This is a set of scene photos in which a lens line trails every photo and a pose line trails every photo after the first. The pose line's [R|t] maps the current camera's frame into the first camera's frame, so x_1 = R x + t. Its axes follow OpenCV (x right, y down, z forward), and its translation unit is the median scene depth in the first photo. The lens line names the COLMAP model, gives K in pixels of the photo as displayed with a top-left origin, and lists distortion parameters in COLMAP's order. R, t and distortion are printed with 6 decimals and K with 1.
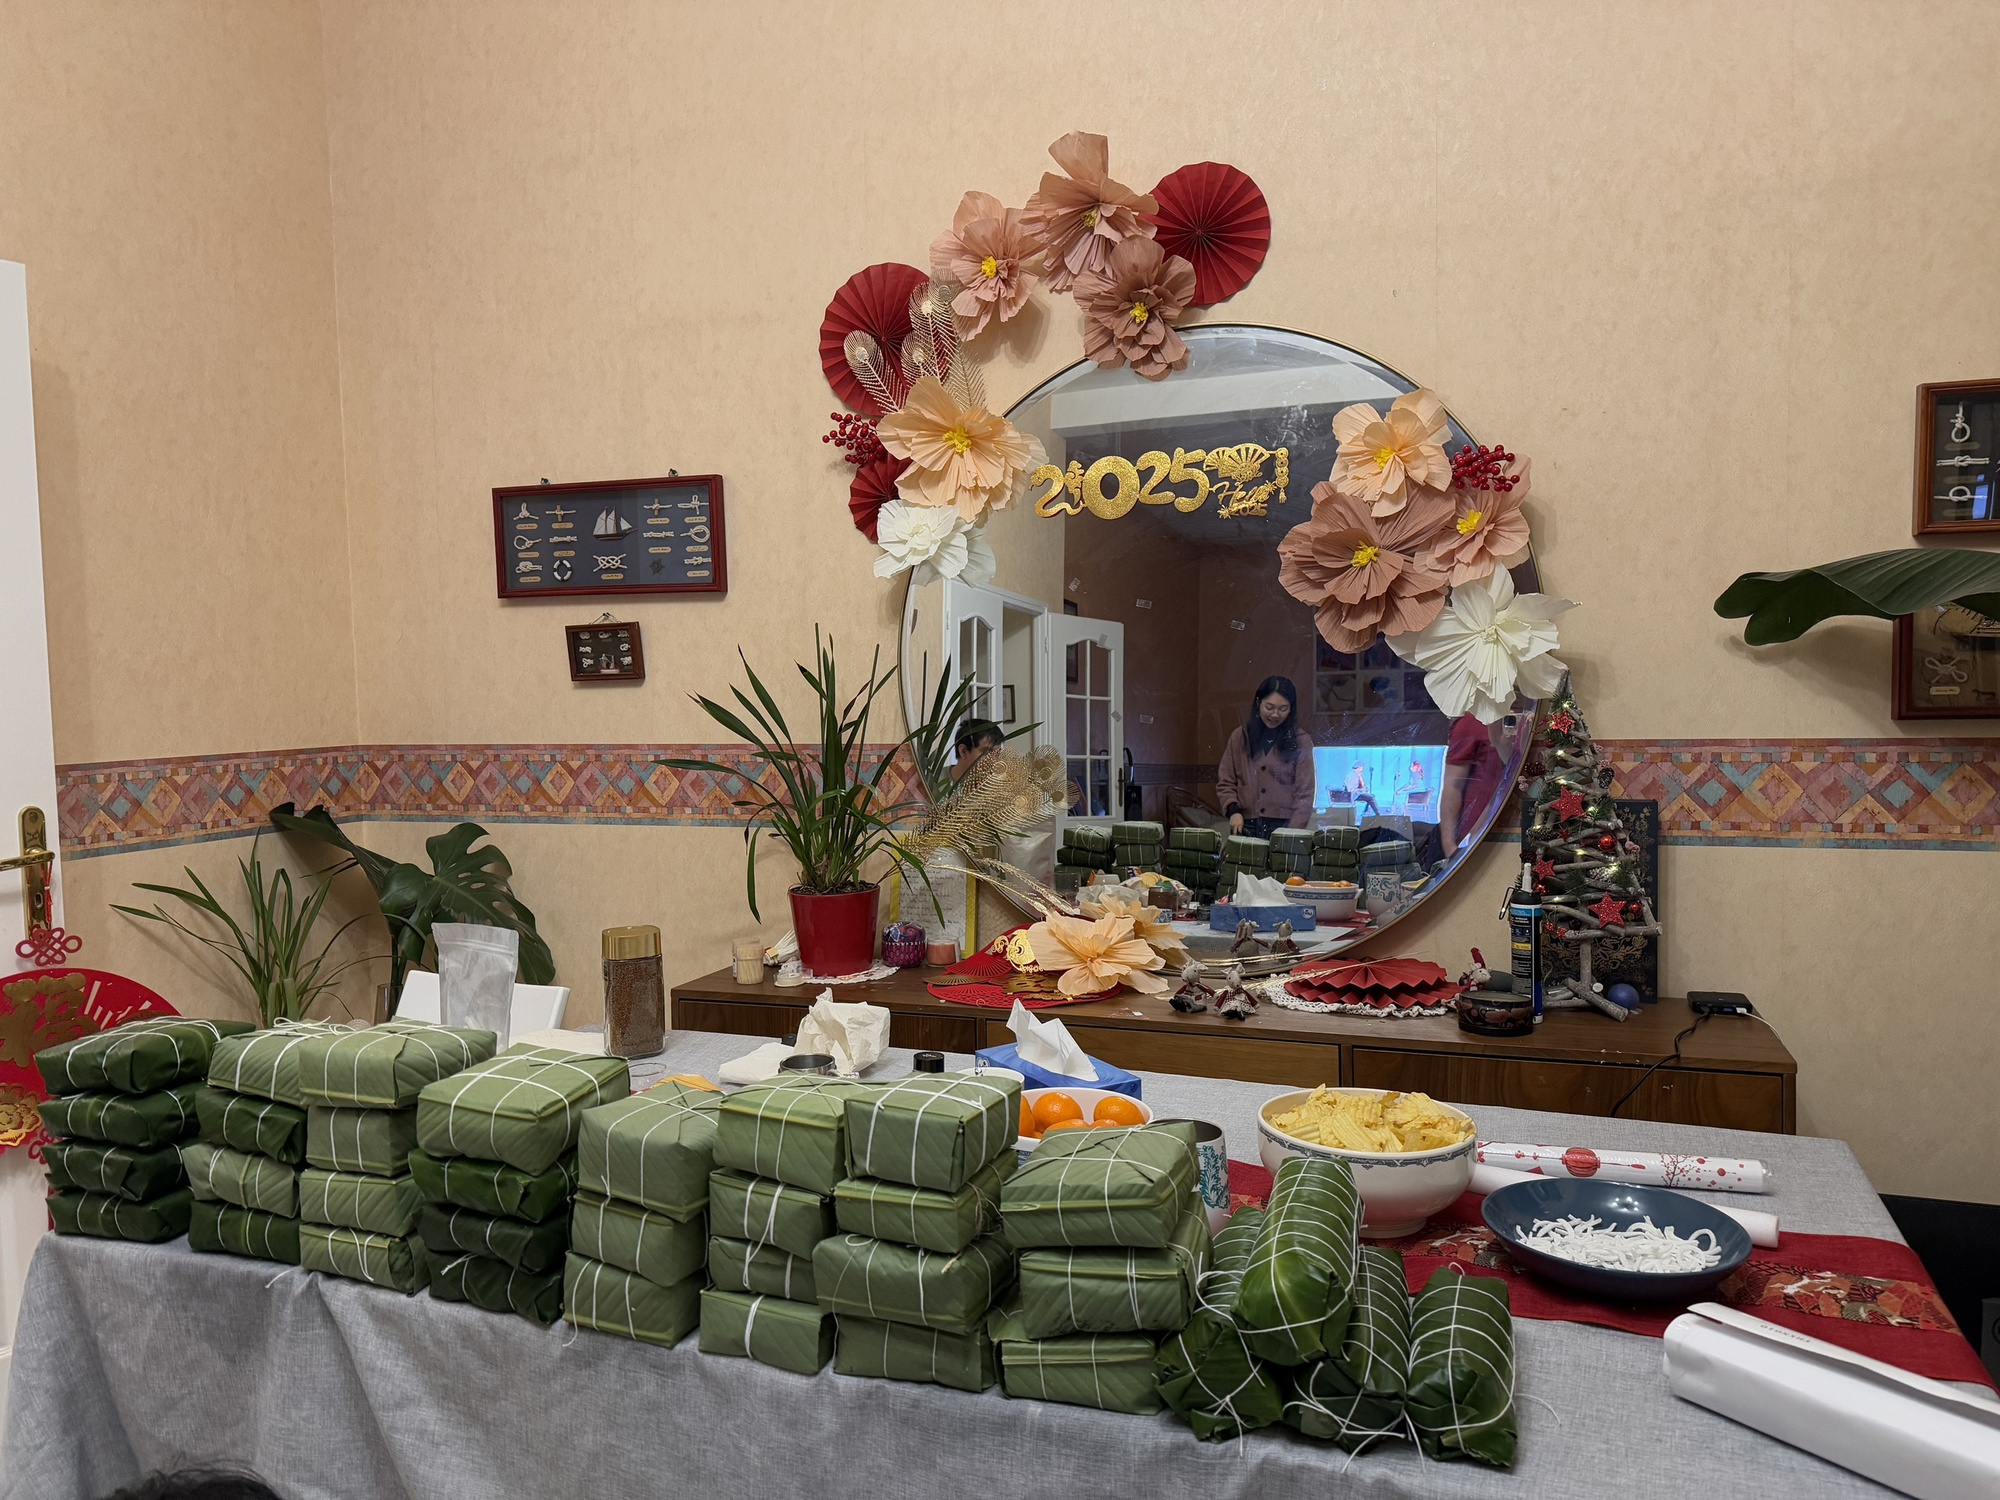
lens RADIAL K [[1356.0, 0, 986.0], [0, 1356.0, 764.2], [0, 0, 1]] dist [0.041507, -0.023716]
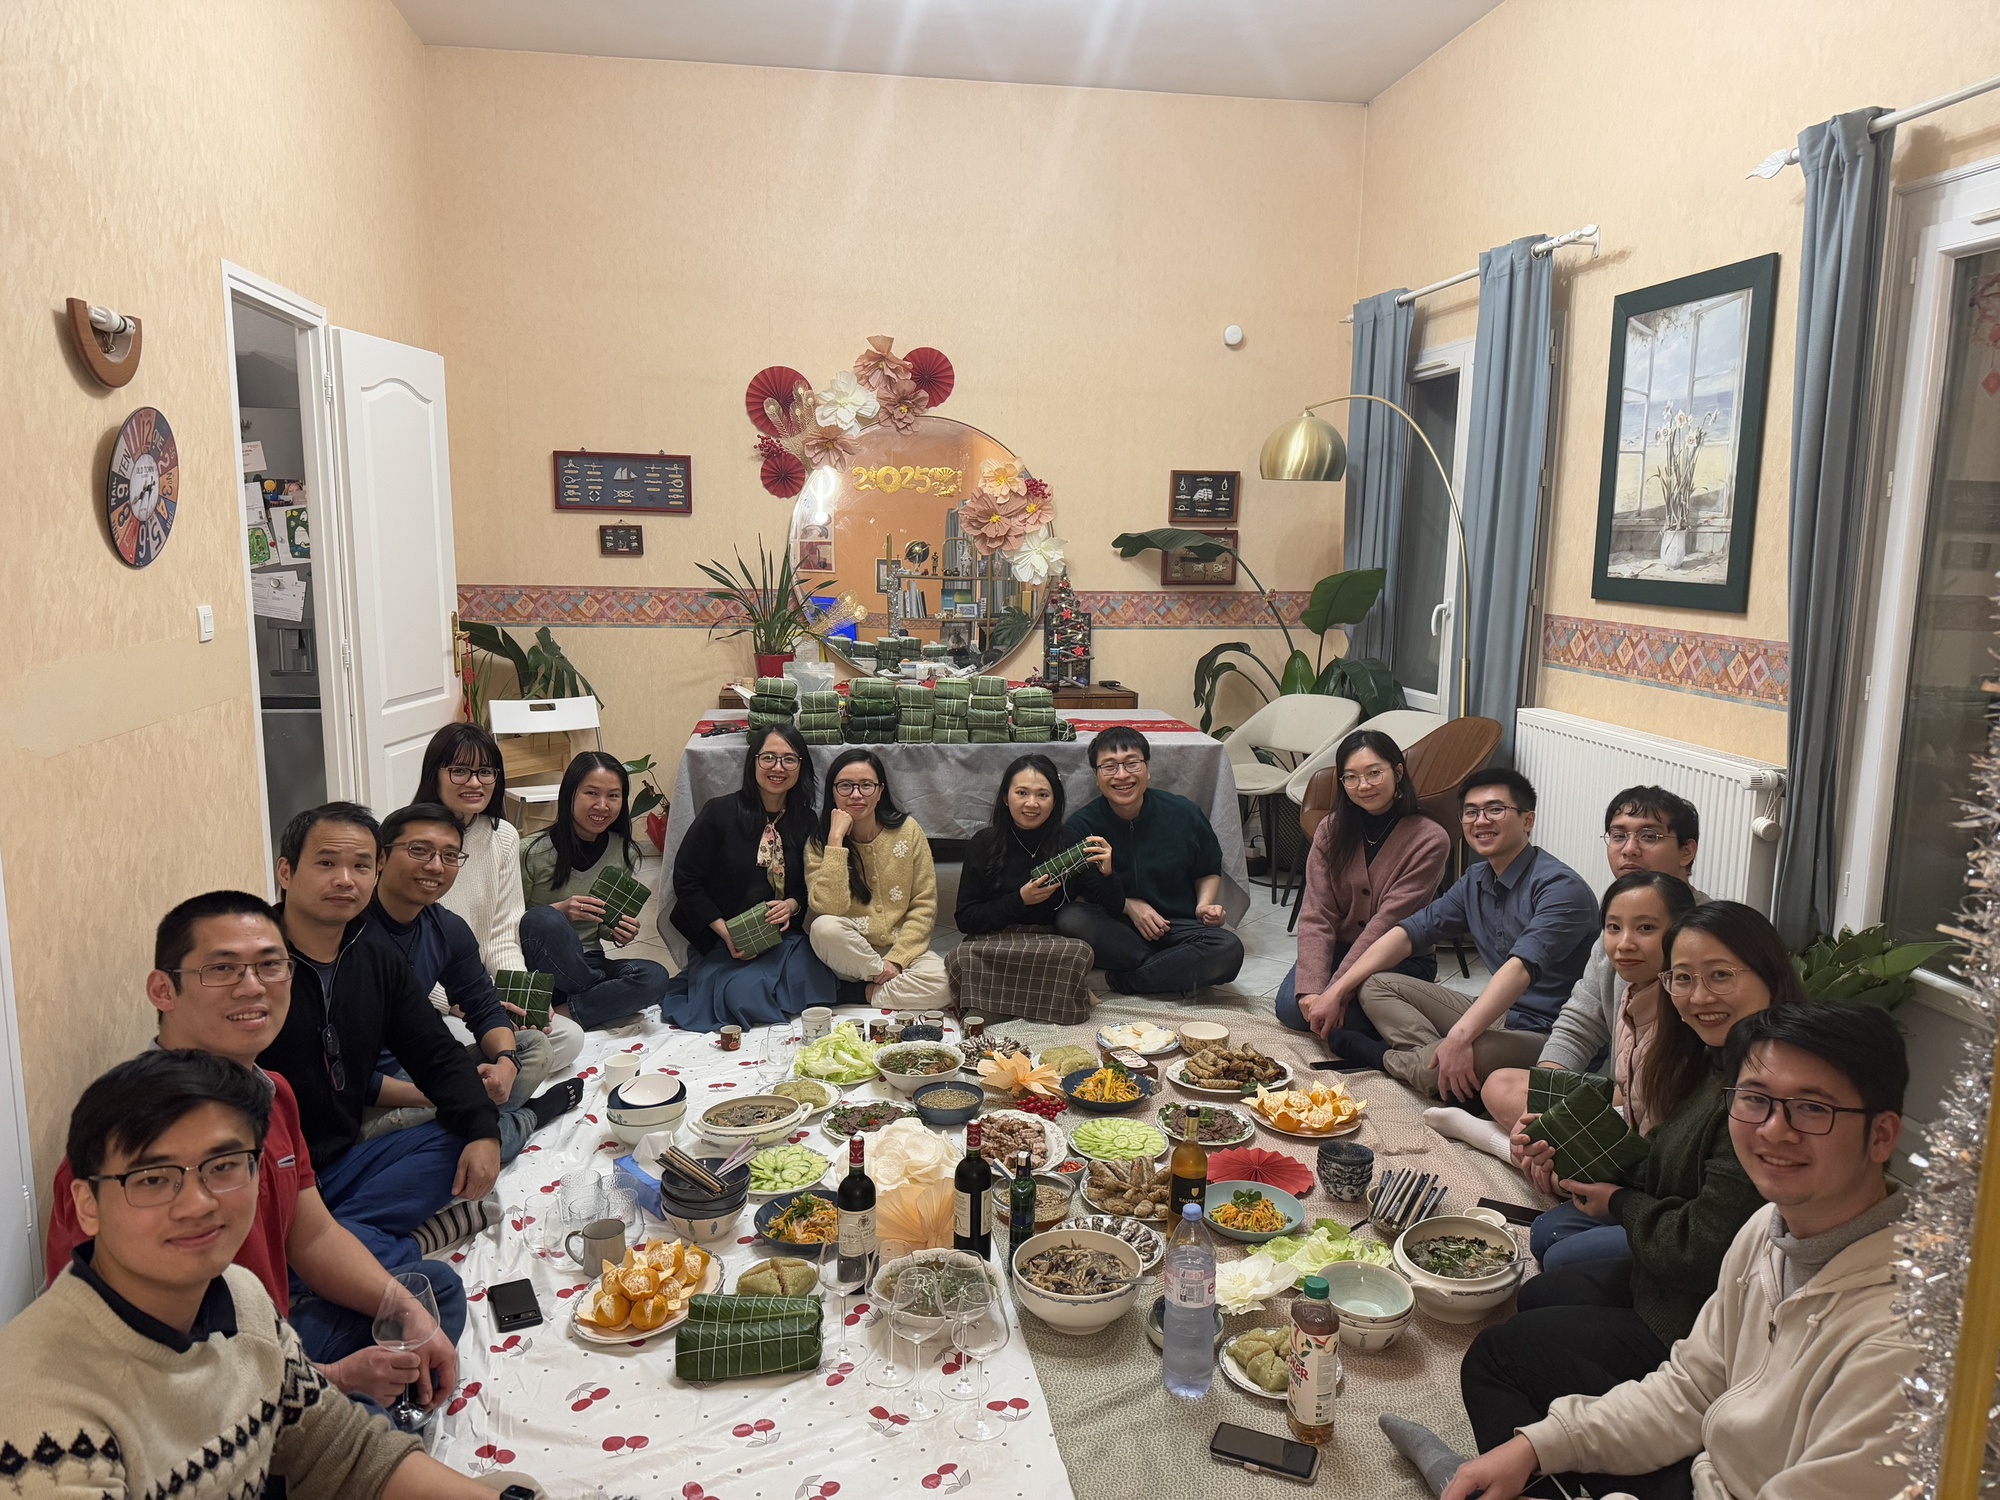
lens RADIAL K [[1356.0, 0, 998.2], [0, 1356.0, 757.1], [0, 0, 1]] dist [0.041507, -0.023716]
pose [[0.893041, -0.046731, 0.447542, -0.764622], [-0.005385, 0.993412, 0.114474, 0.002531], [-0.449943, -0.104640, 0.886906, -1.150488]]
